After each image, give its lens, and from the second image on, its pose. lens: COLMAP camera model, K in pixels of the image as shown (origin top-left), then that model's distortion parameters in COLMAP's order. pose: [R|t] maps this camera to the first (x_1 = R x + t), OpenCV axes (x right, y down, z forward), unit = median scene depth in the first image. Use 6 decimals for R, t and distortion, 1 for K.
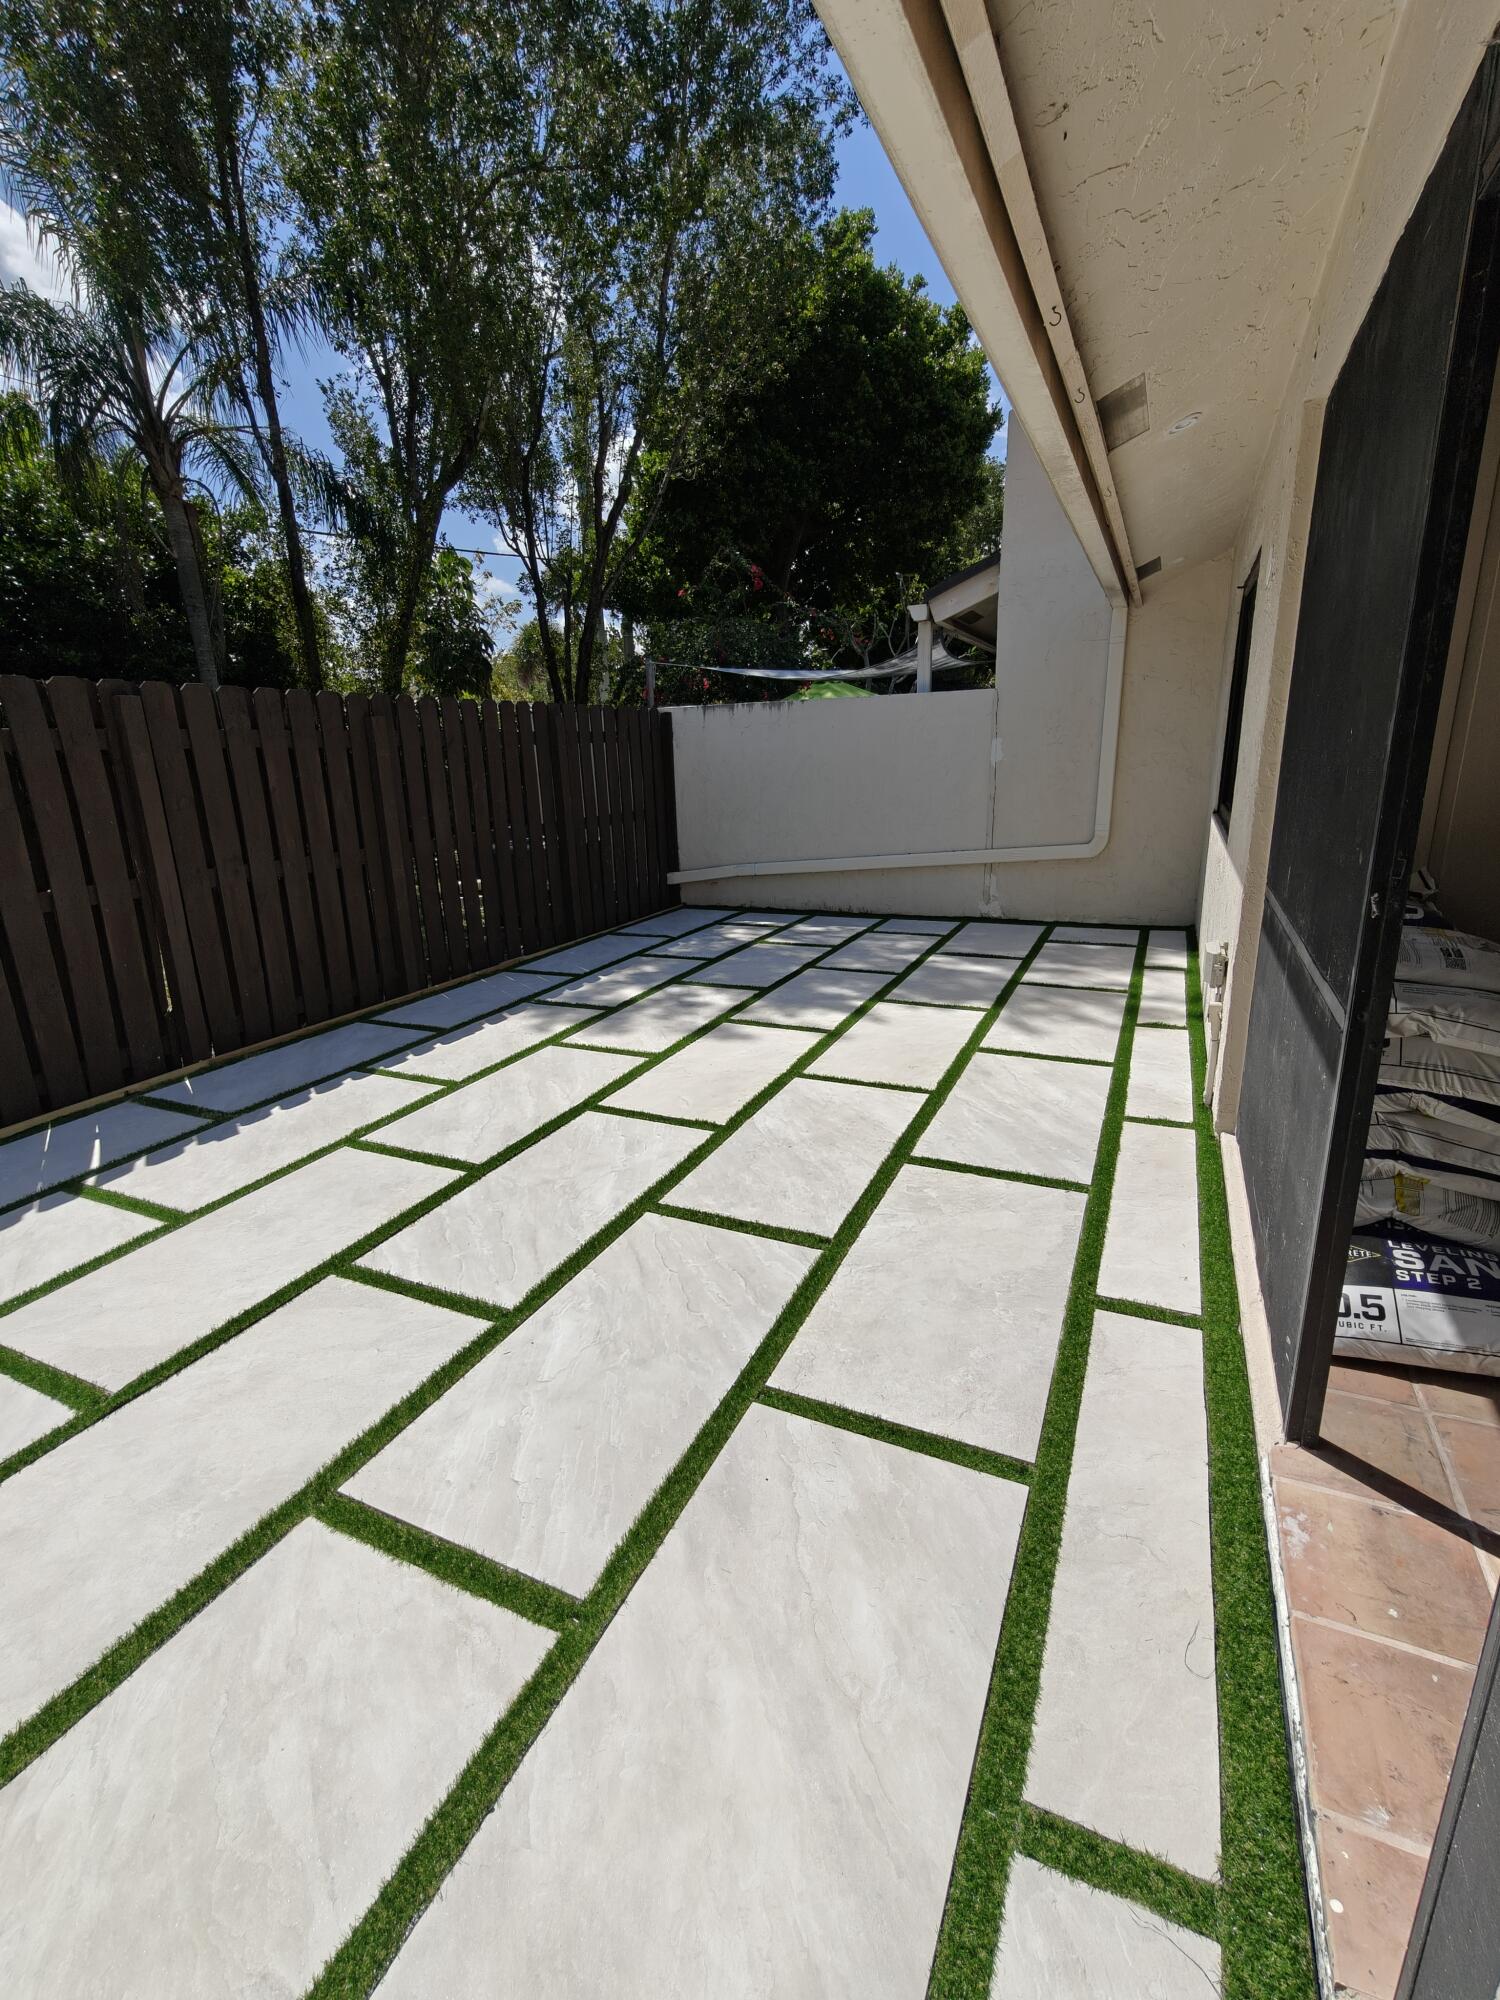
lens RADIAL K [[895.1, 0, 747.2], [0, 895.1, 998.2], [0, 0, 1]] dist [0.004447, -0.001483]
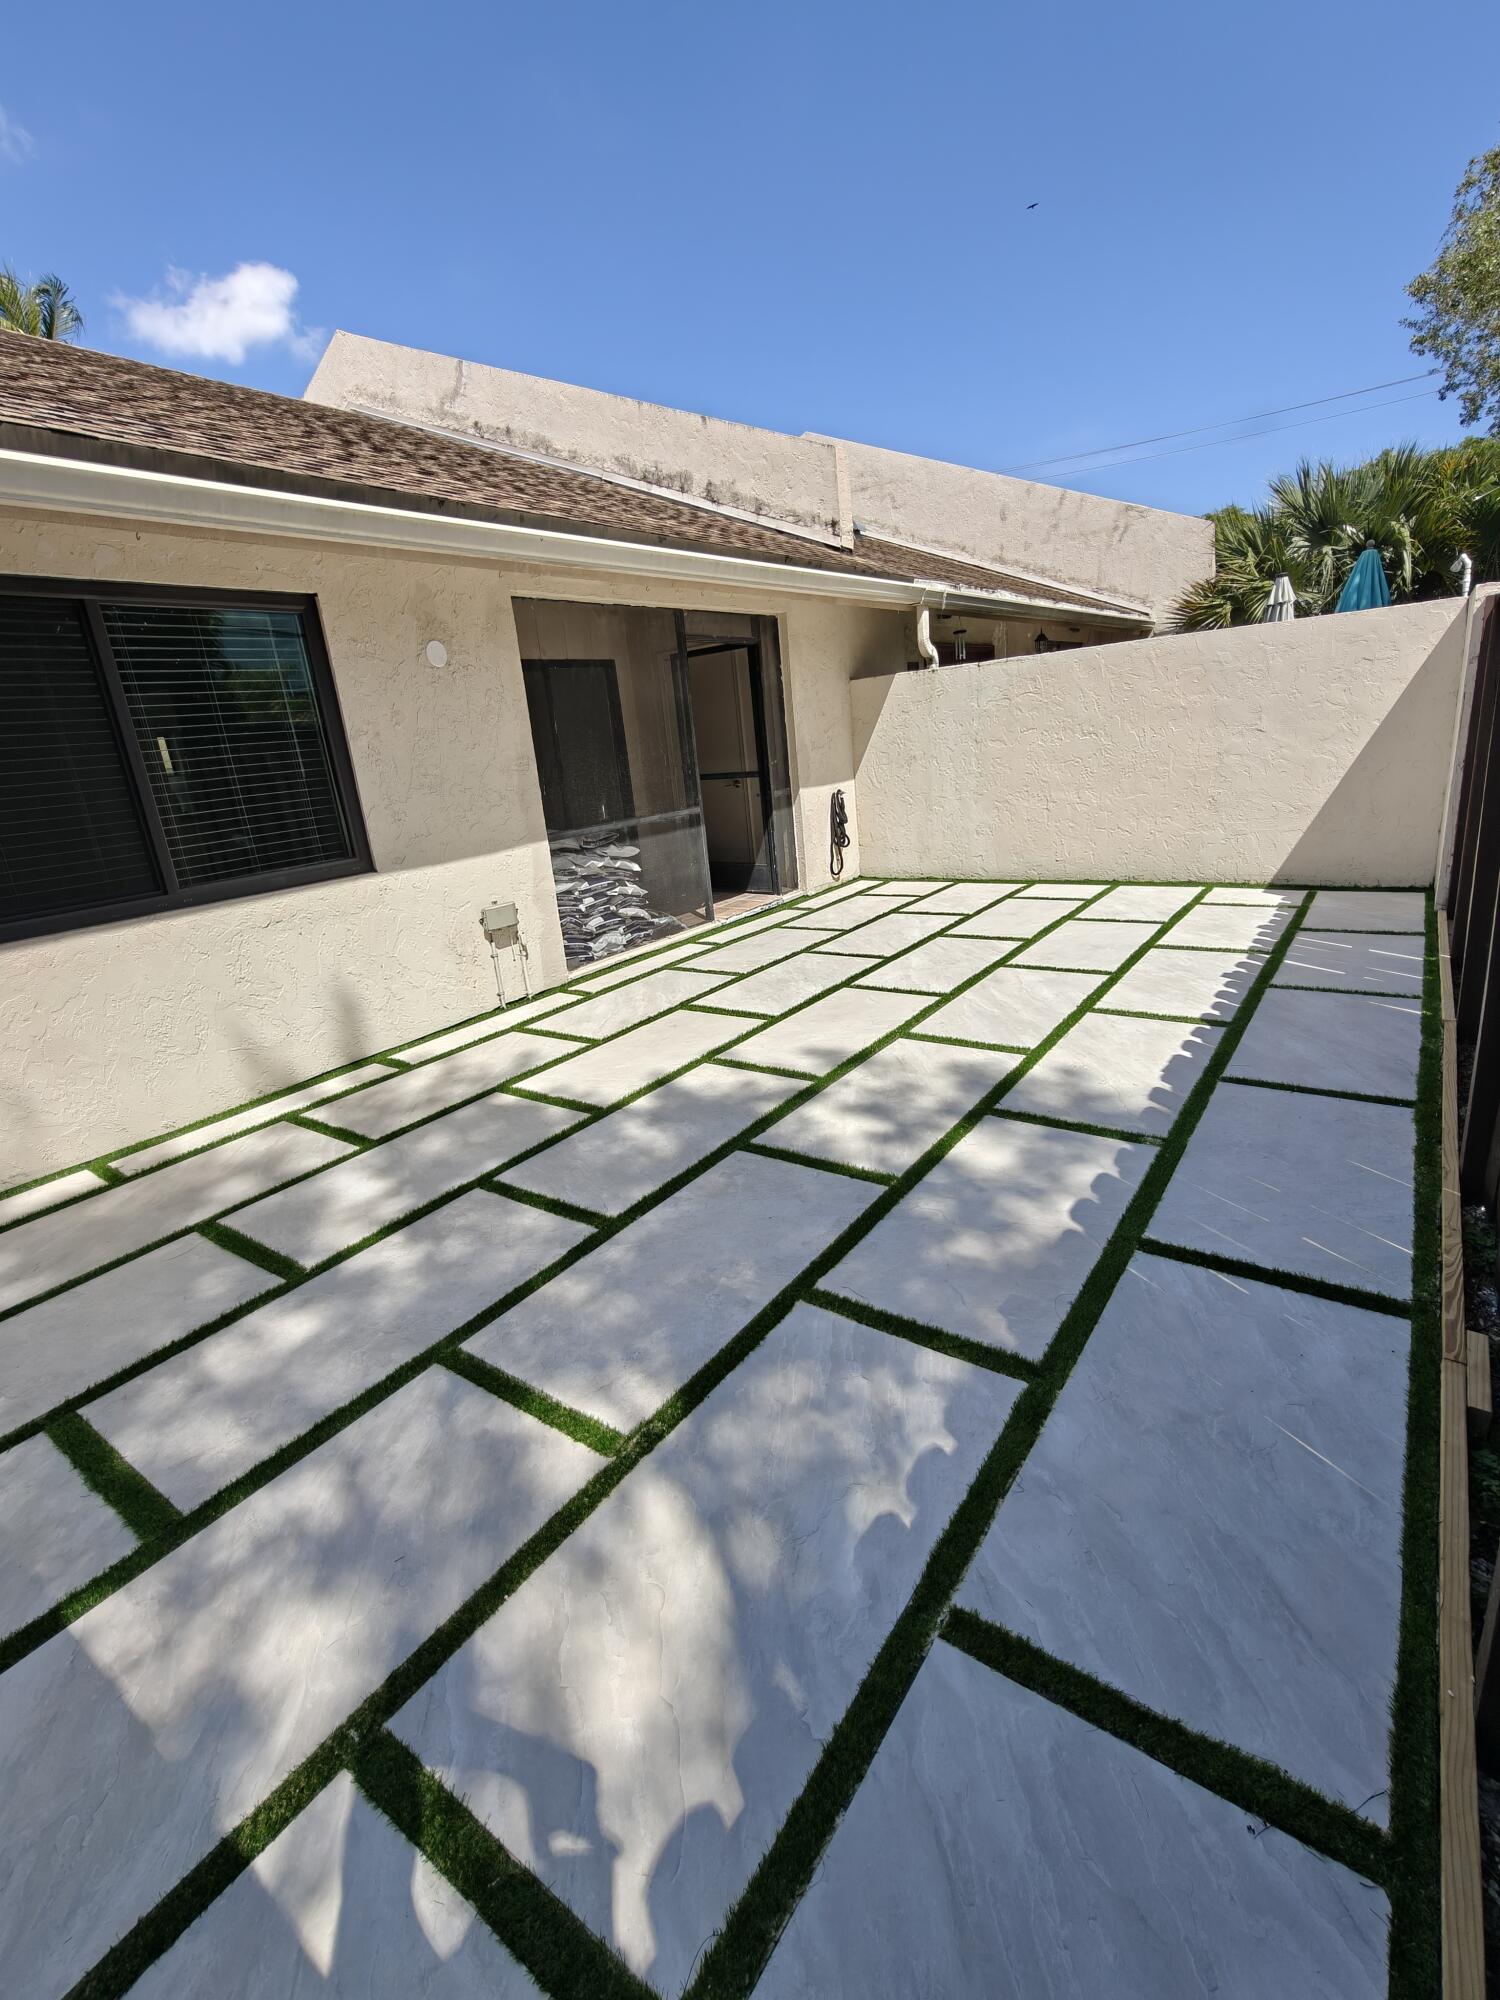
lens RADIAL K [[895.1, 0, 747.2], [0, 895.1, 998.2], [0, 0, 1]] dist [0.004447, -0.001483]
pose [[-0.973883, 0.064977, 0.217553, -0.154060], [0.171730, 0.837601, 0.518588, -0.512870], [-0.148526, 0.542405, -0.826884, 1.842006]]
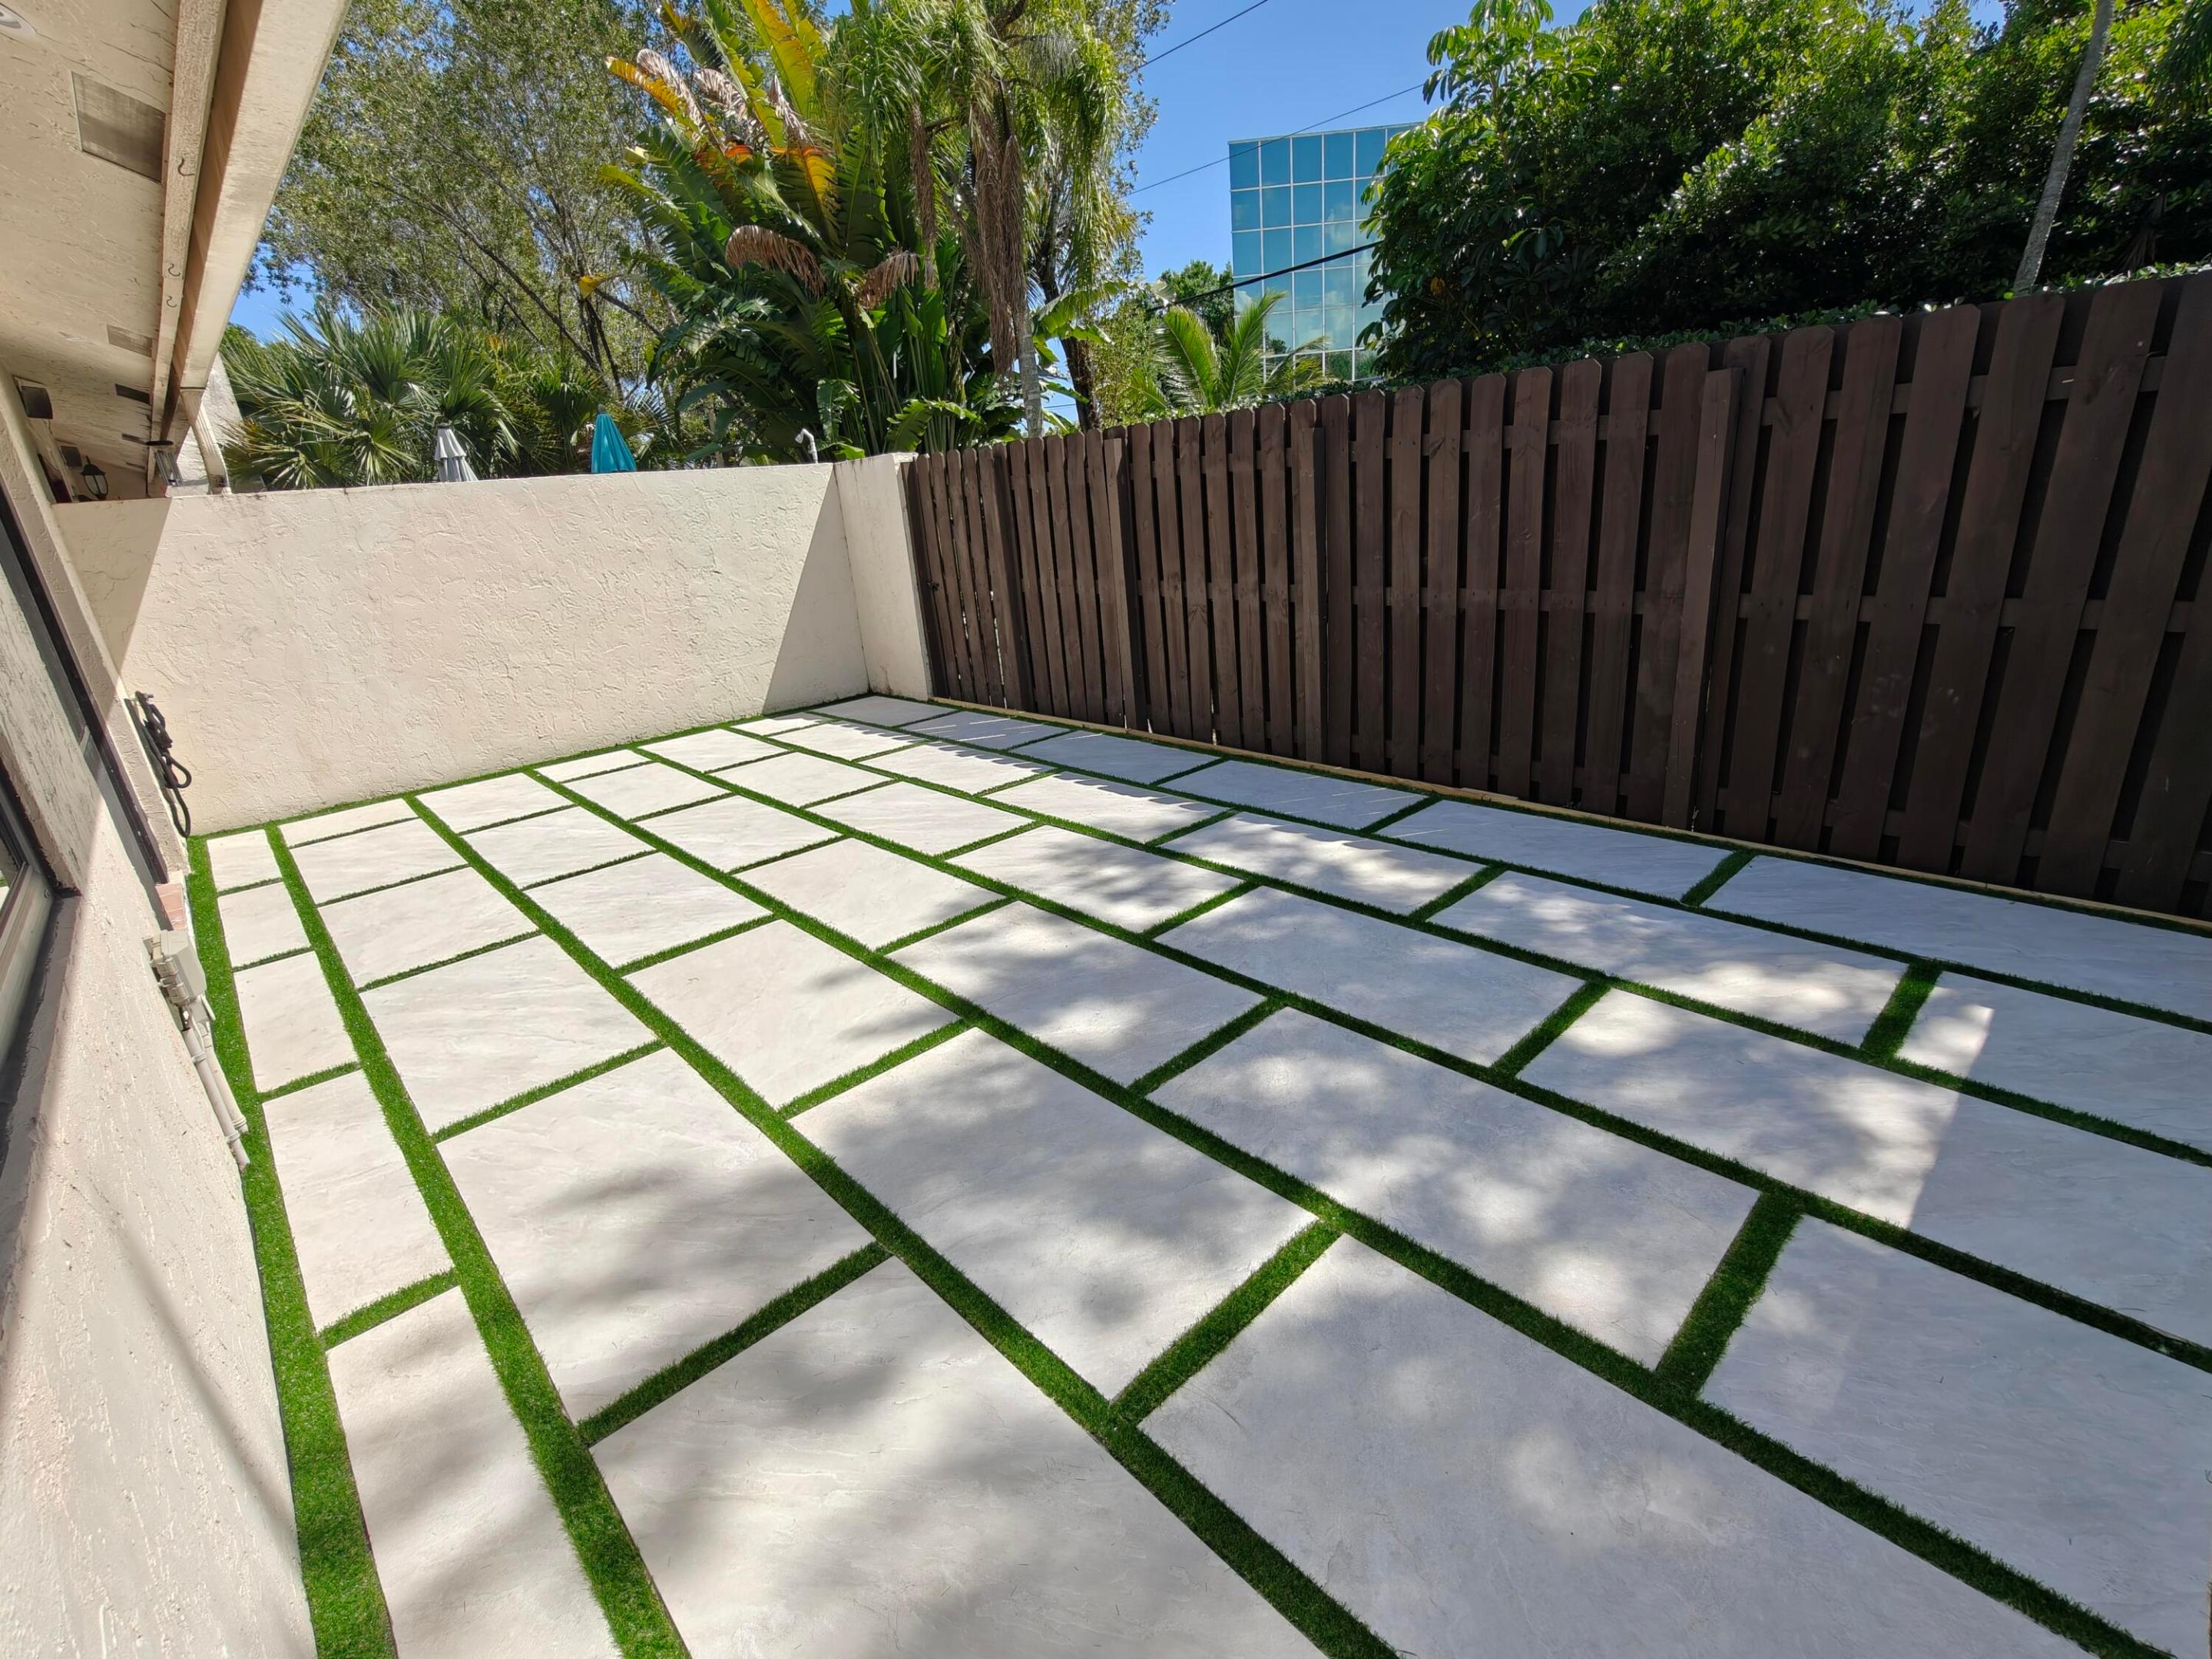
lens RADIAL K [[990.0, 0, 1106.0], [0, 990.0, 829.5], [0, 0, 1]] dist [0.004447, -0.001483]
pose [[-0.368974, 0.362088, -0.856008, 0.691972], [-0.163628, 0.881303, 0.443318, -0.440849], [0.914923, 0.303640, -0.265930, 1.438323]]
